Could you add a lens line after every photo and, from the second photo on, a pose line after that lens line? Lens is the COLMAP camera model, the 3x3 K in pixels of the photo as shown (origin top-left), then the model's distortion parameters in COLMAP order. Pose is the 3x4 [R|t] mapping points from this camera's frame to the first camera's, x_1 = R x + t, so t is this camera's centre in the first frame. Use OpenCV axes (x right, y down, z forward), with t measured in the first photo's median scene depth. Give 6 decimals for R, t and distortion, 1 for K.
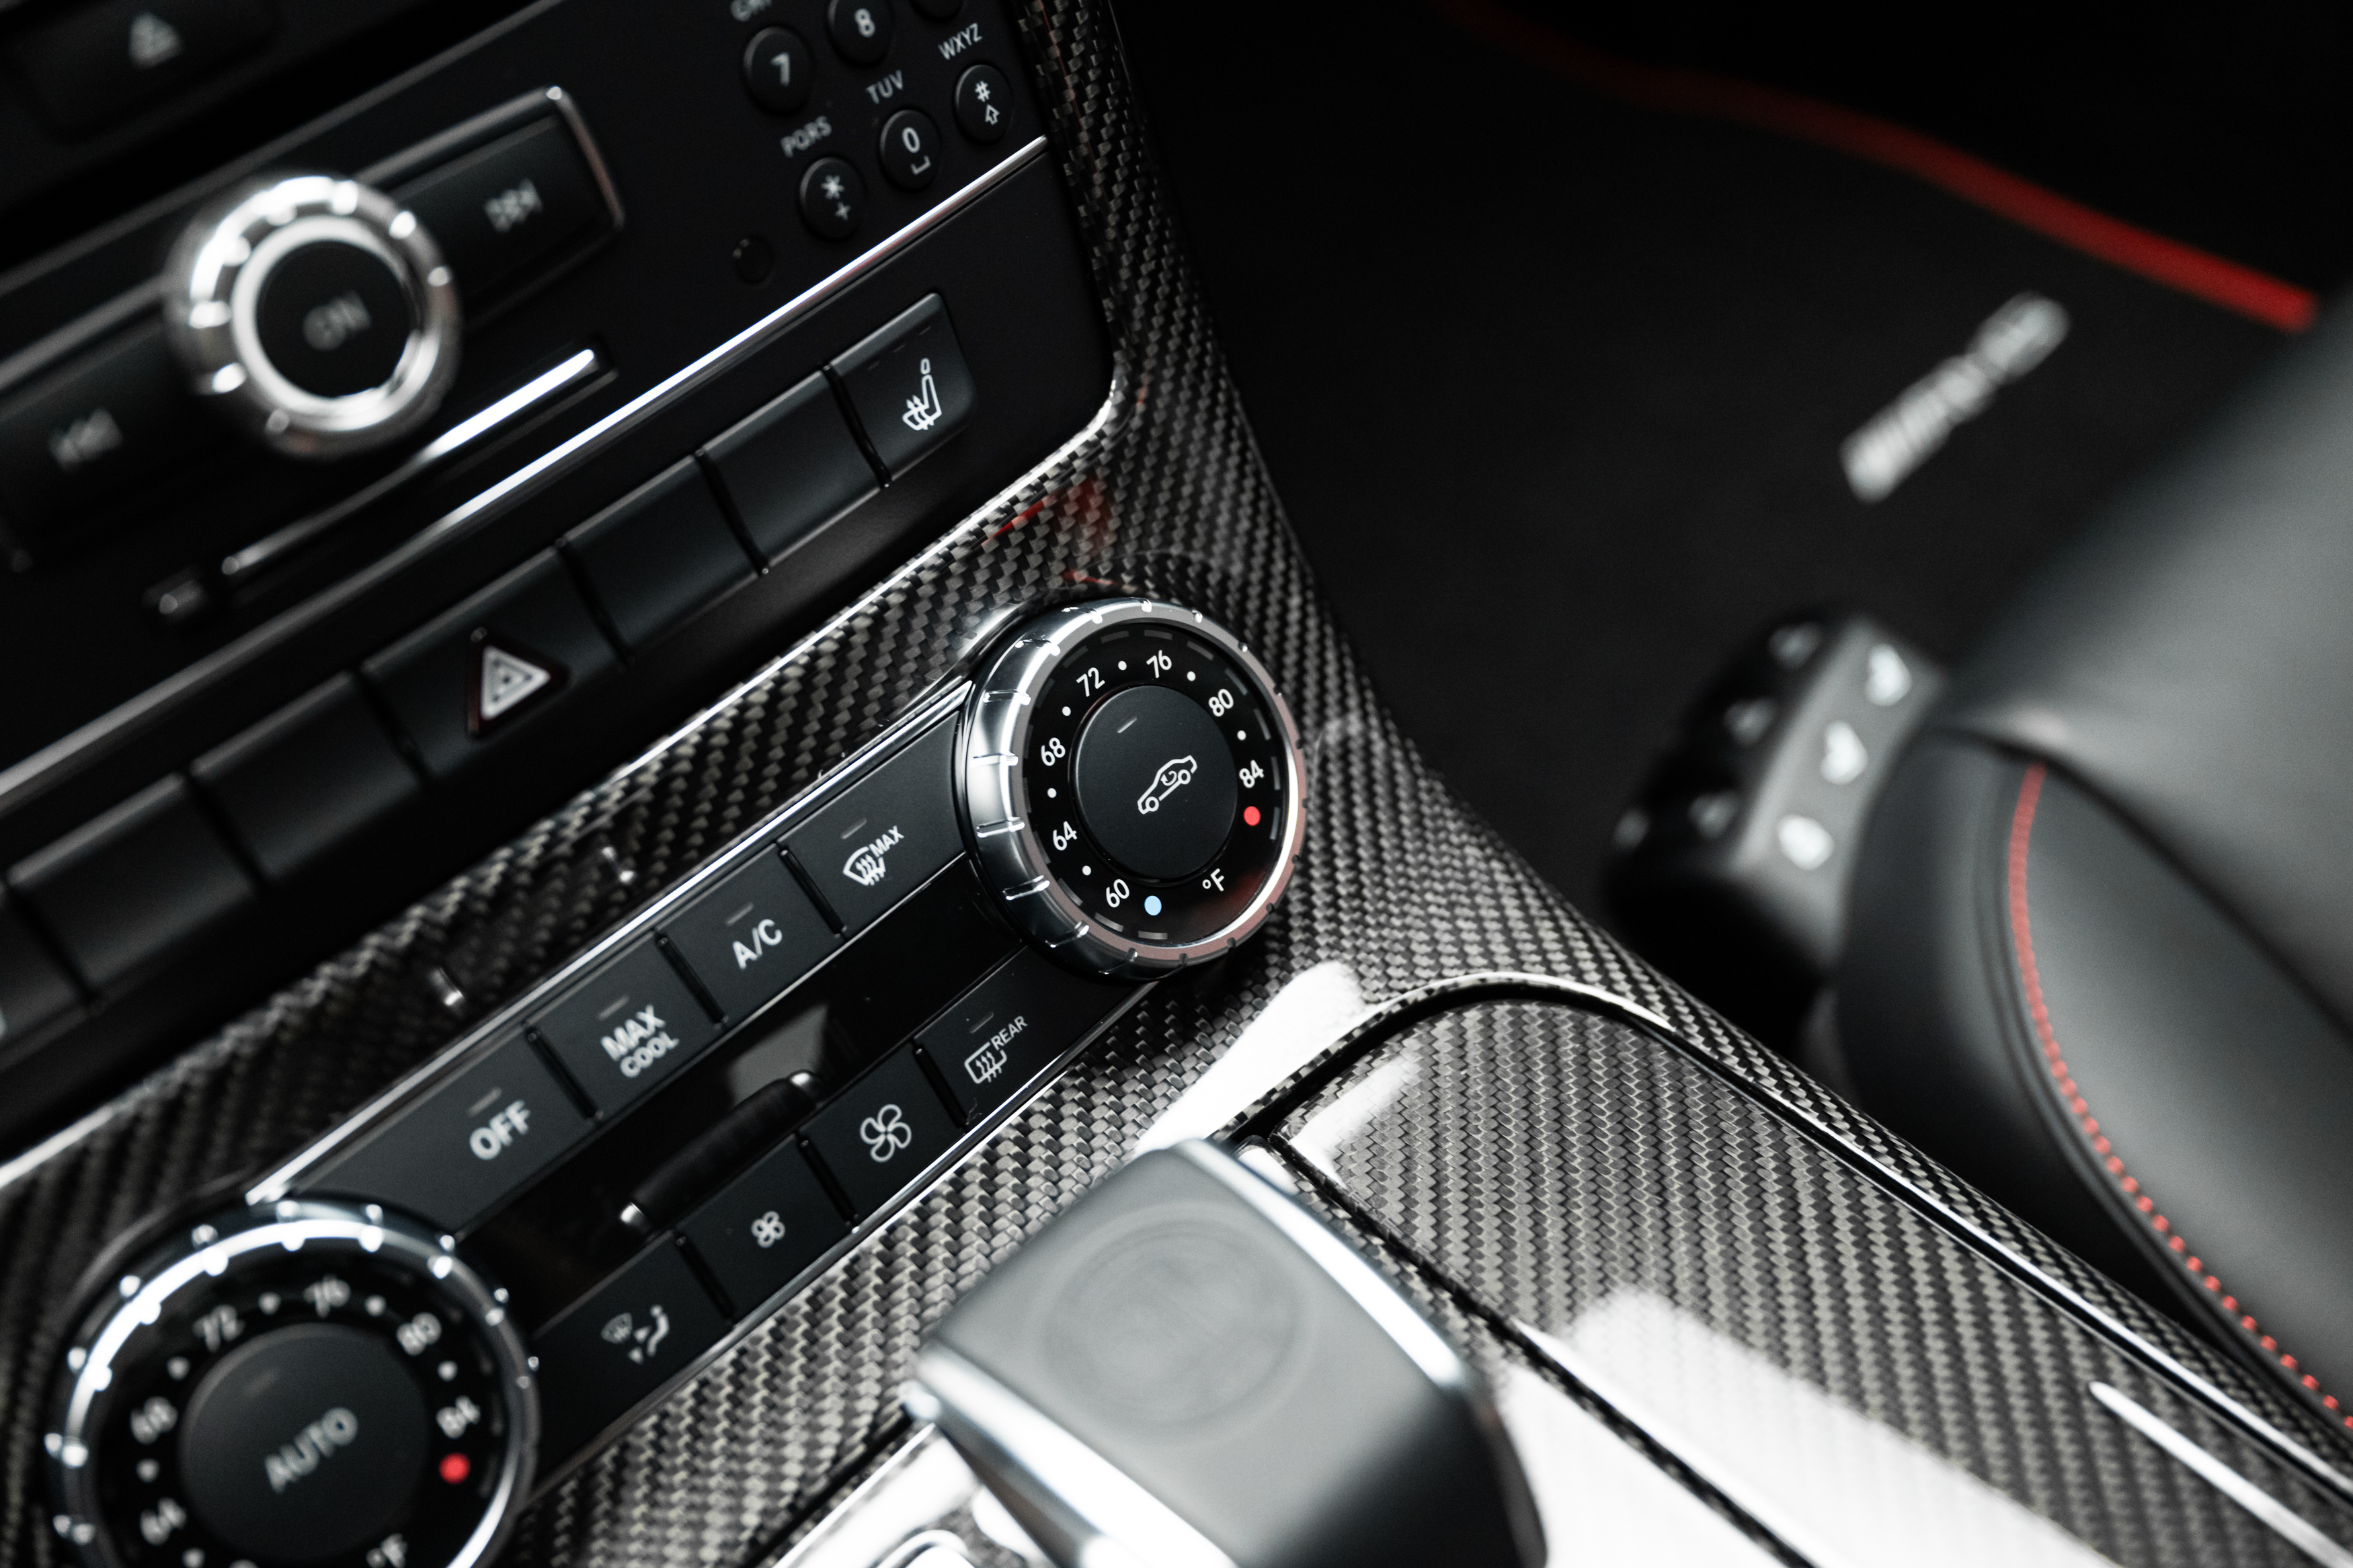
lens RADIAL K [[2450.1, 0, 1176.5], [0, 2450.1, 784.0], [0, 0, 1]] dist [-0.006957, -0.024074]
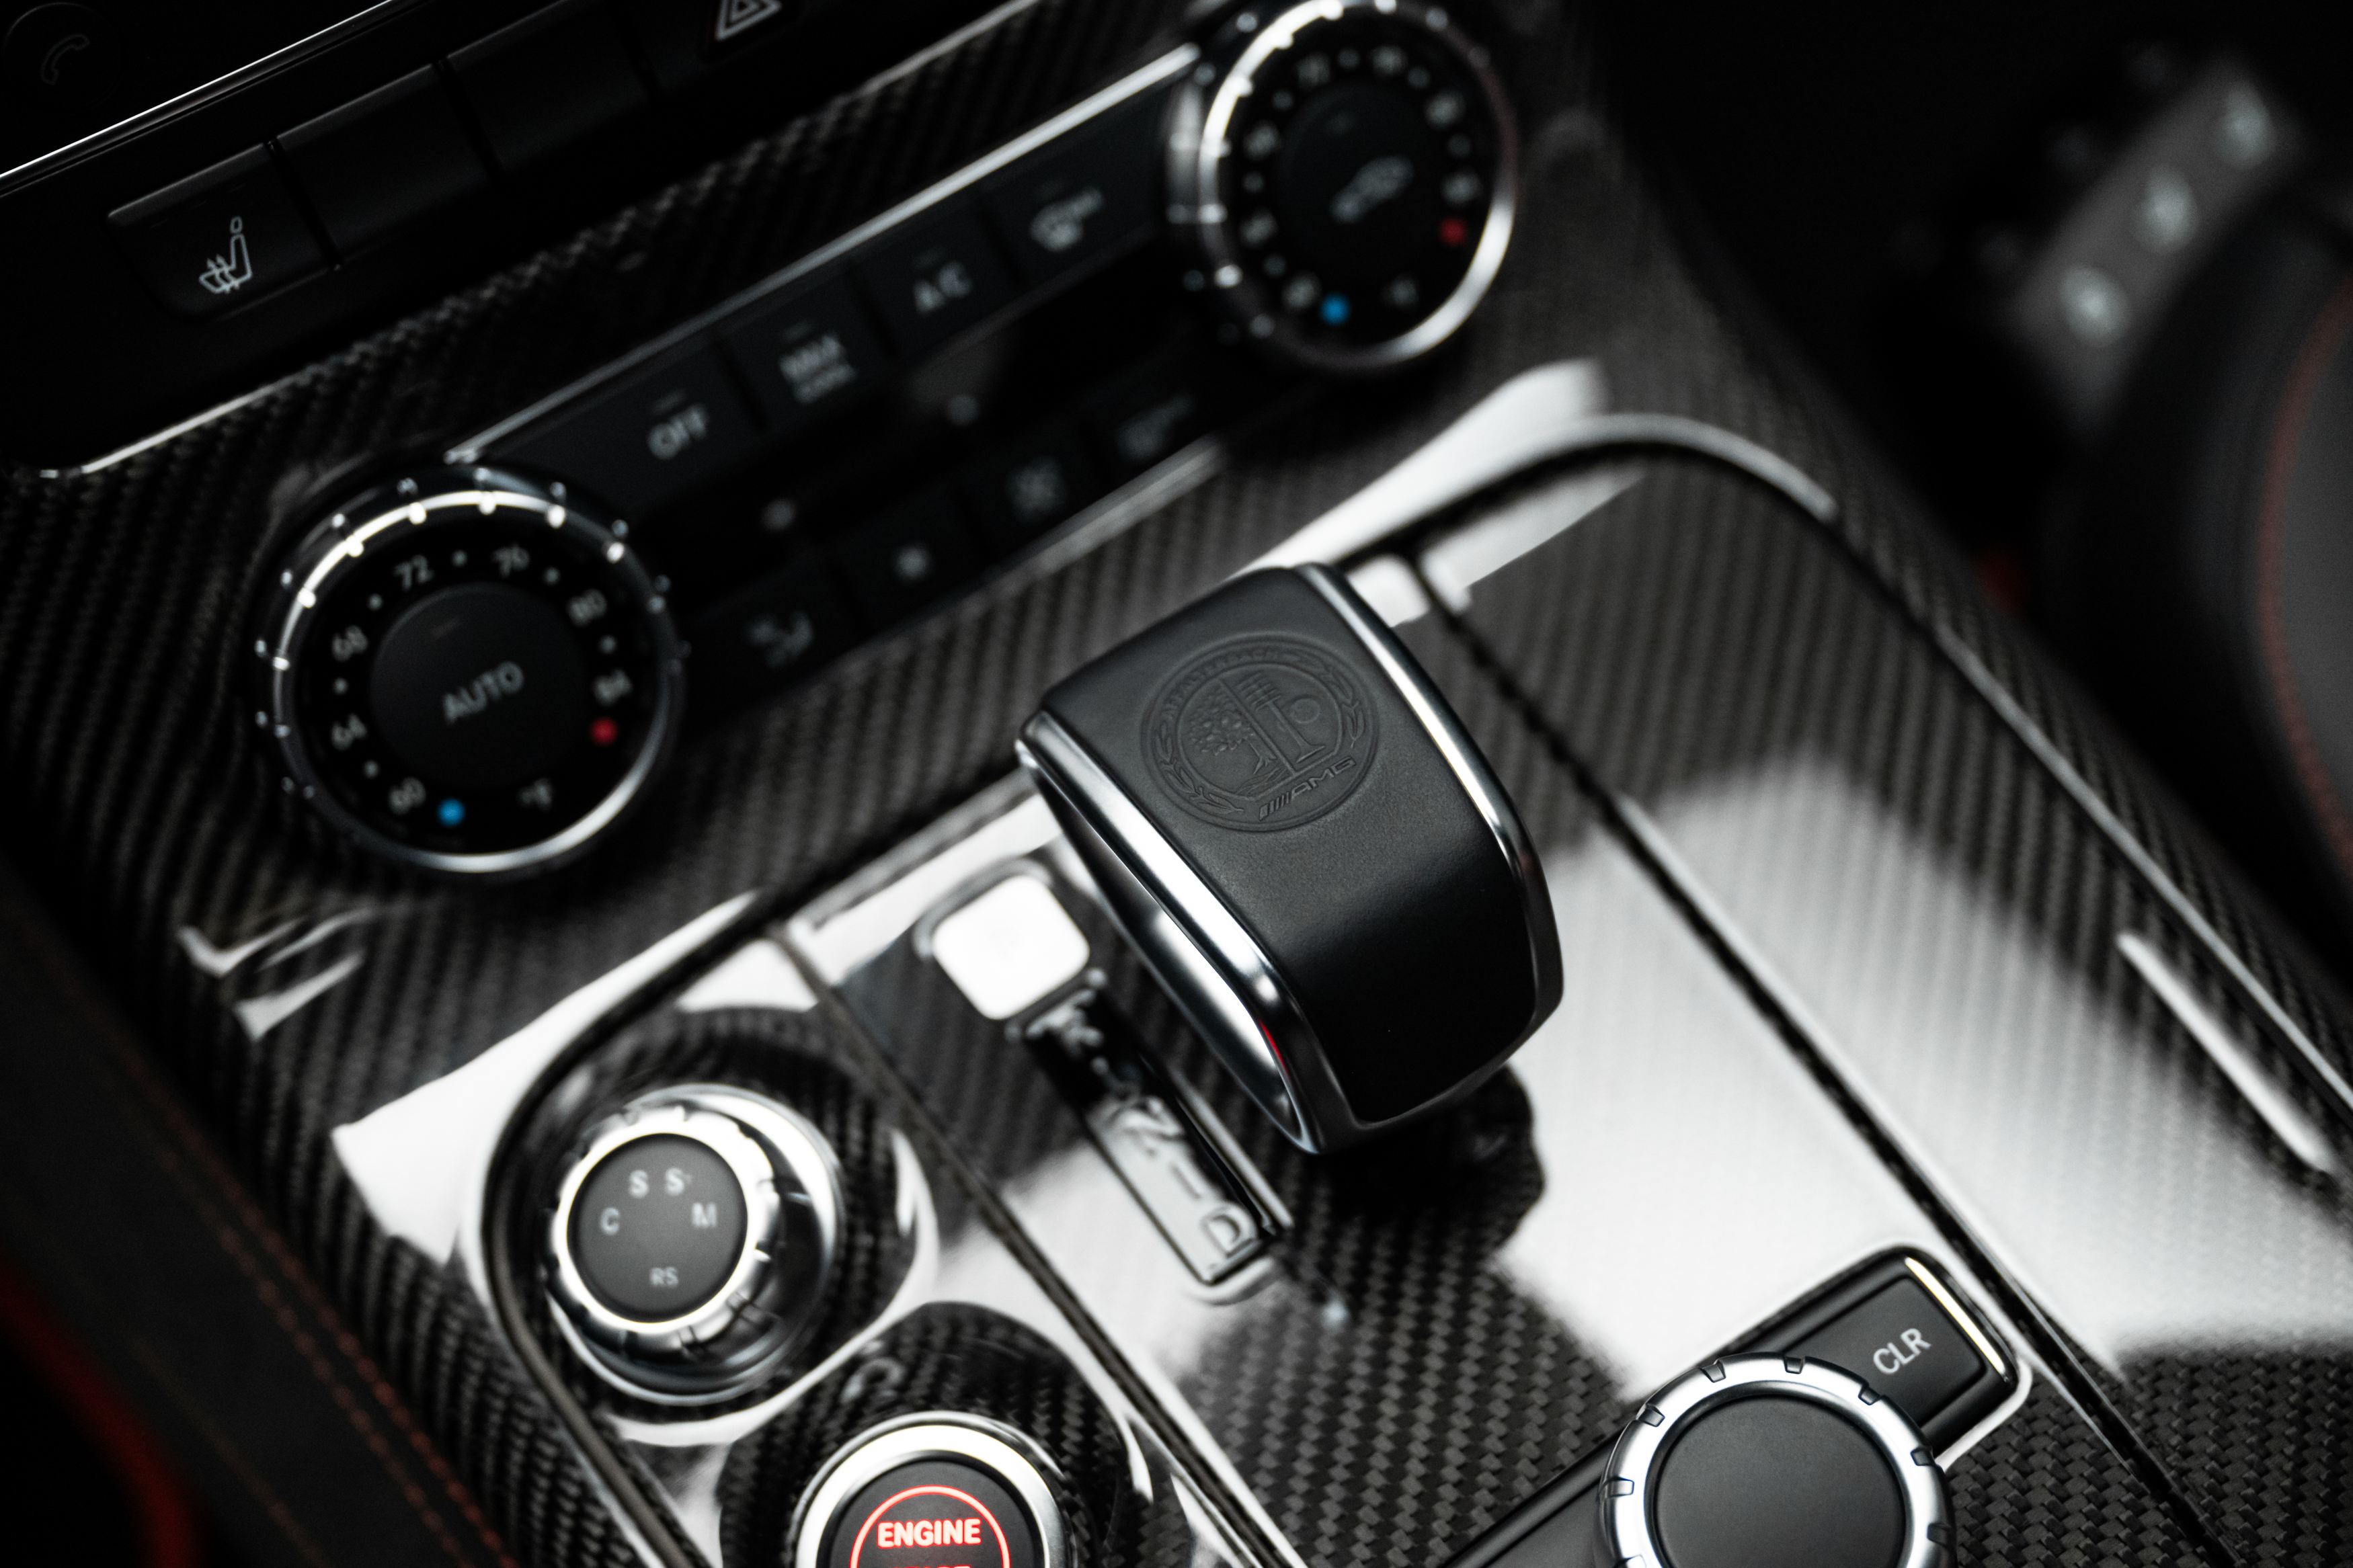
lens RADIAL K [[3201.8, 0, 1176.5], [0, 3201.8, 784.0], [0, 0, 1]] dist [-0.010726, -0.051227]
pose [[0.981197, 0.185838, -0.052130, 0.035887], [-0.164894, 0.947484, 0.274015, -0.132782], [0.100314, -0.260267, 0.960311, -0.357363]]
